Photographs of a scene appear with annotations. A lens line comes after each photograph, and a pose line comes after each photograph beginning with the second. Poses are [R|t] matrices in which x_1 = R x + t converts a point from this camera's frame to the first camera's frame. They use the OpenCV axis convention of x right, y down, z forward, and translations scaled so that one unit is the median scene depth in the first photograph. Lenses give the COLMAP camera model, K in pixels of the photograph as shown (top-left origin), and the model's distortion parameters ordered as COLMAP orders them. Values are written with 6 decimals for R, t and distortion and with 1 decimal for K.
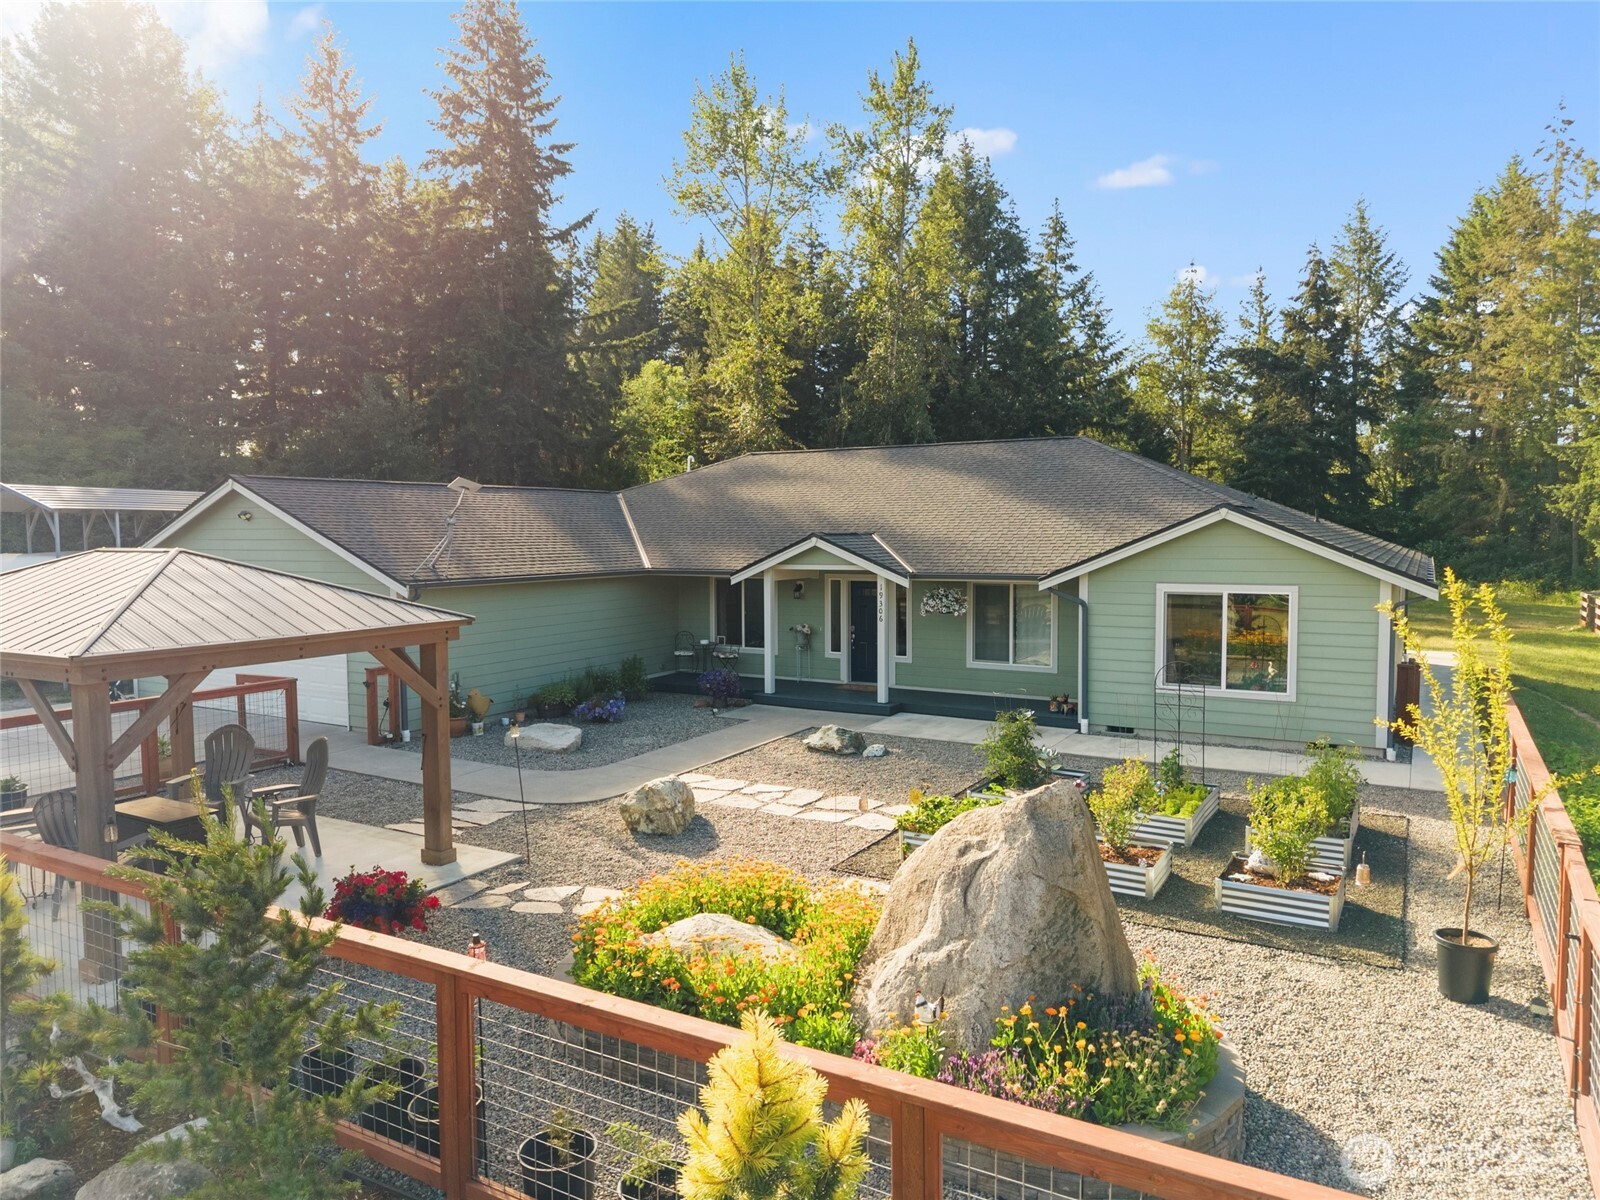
lens RADIAL K [[1100.4, 0, 800.0], [0, 1100.4, 600.0], [0, 0, 1]] dist [0.040441, -0.030162]
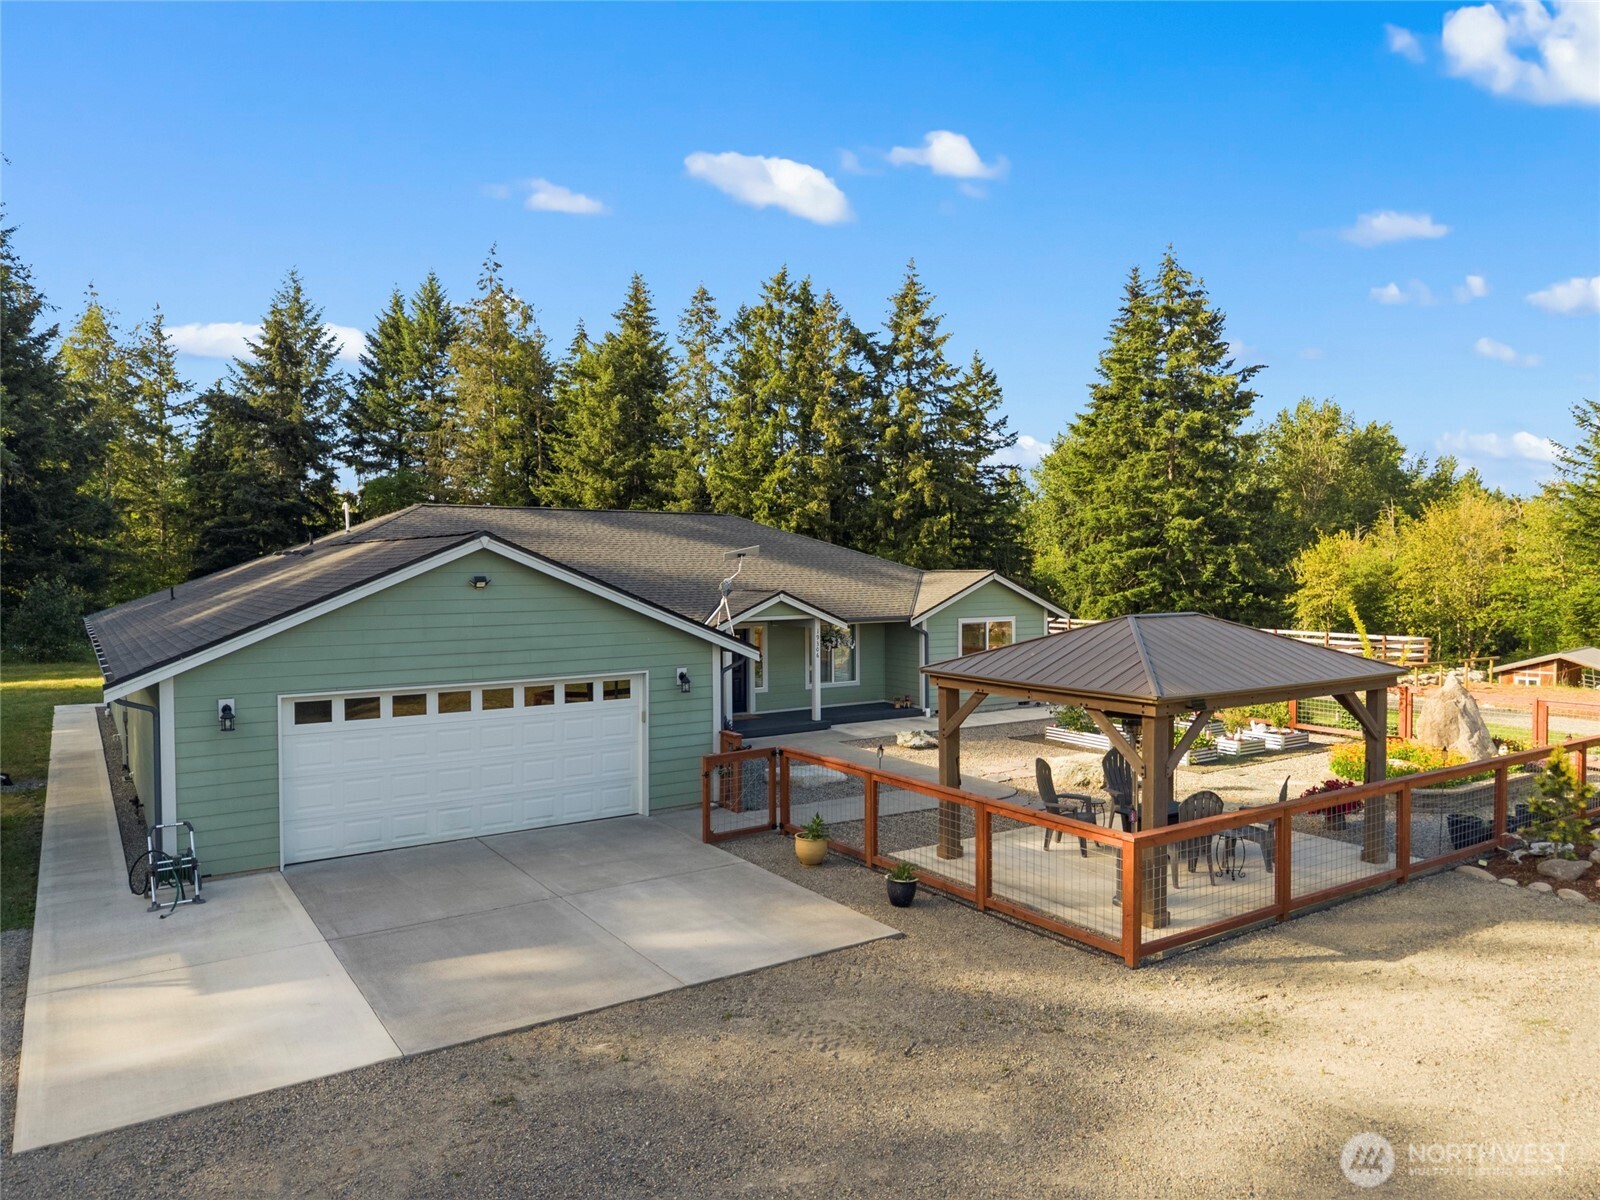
lens RADIAL K [[1100.4, 0, 800.0], [0, 1100.4, 600.0], [0, 0, 1]] dist [0.040441, -0.030162]
pose [[0.429617, -0.028421, 0.902564, -1.153582], [0.061568, 0.998101, 0.002123, -0.055054], [-0.900910, 0.054657, 0.430551, 0.469405]]
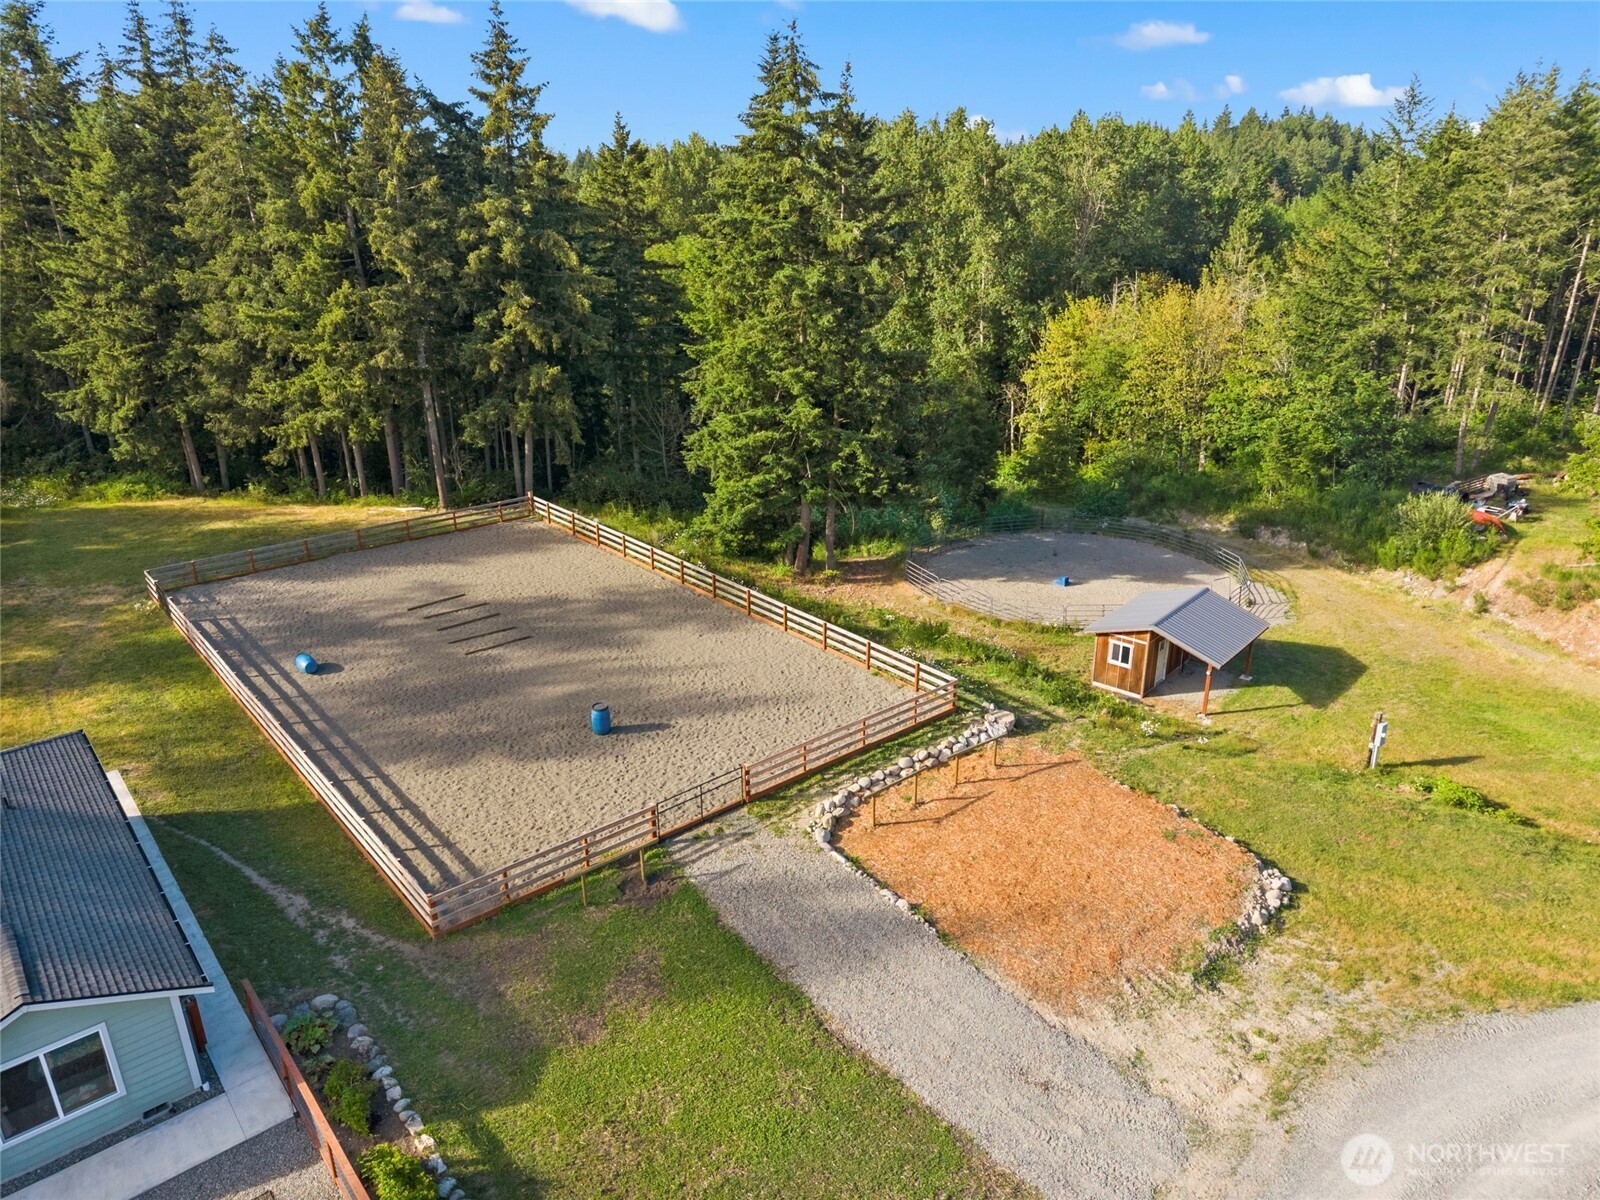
lens RADIAL K [[1100.4, 0, 800.0], [0, 1100.4, 600.0], [0, 0, 1]] dist [0.040441, -0.030162]
pose [[0.332669, -0.342120, 0.878798, -0.842863], [0.069010, 0.938207, 0.339124, -0.272005], [-0.940515, -0.052170, 0.335722, 0.279126]]
